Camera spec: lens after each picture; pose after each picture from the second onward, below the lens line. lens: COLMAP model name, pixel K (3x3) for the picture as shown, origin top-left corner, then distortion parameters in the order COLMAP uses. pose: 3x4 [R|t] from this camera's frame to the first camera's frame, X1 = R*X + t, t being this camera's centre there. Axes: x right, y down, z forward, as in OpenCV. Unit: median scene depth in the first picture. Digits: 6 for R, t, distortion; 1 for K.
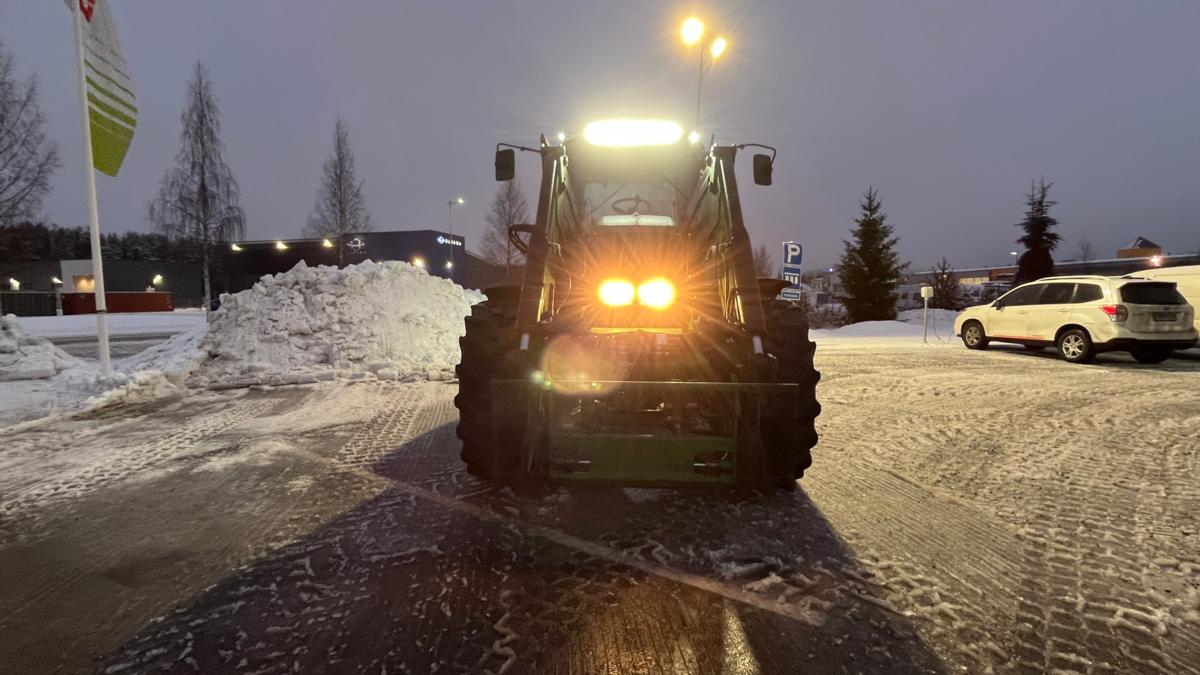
lens RADIAL K [[549.1, 0, 600.0], [0, 549.1, 337.5], [0, 0, 1]] dist [-0.002629, -0.001400]
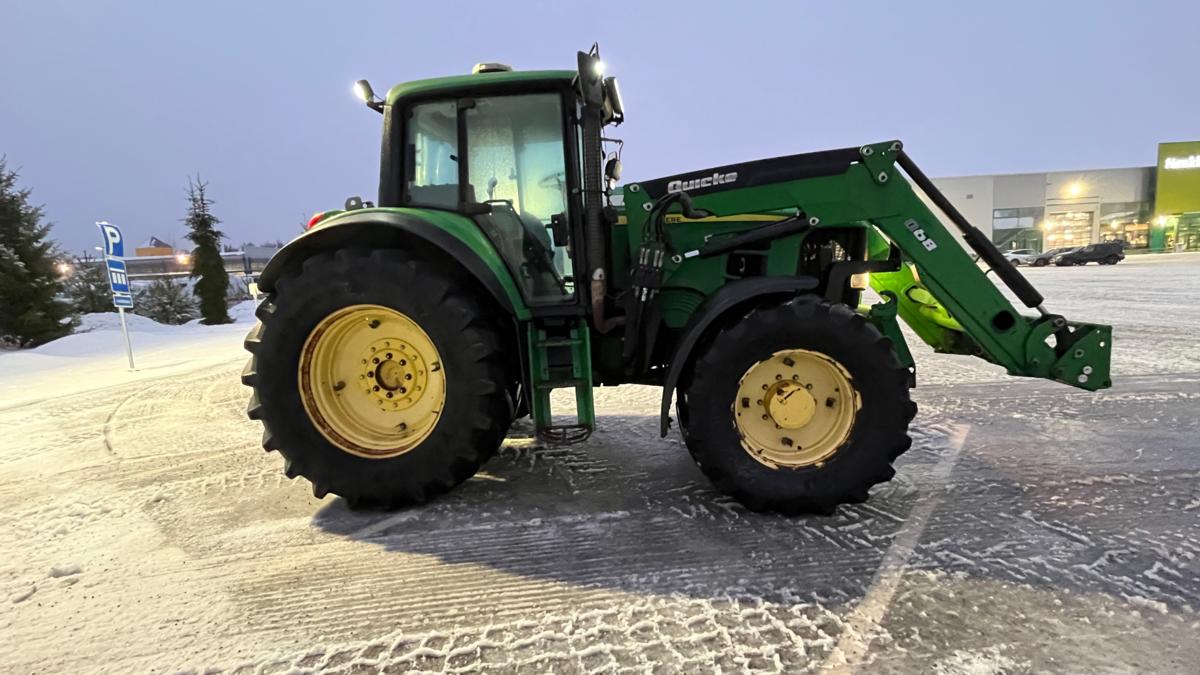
lens RADIAL K [[549.1, 0, 600.0], [0, 549.1, 337.5], [0, 0, 1]] dist [-0.002629, -0.001400]
pose [[0.115243, -0.124590, 0.985493, -0.156584], [0.119852, 0.986599, 0.110715, -0.020202], [-0.986080, 0.105354, 0.128631, 0.183858]]
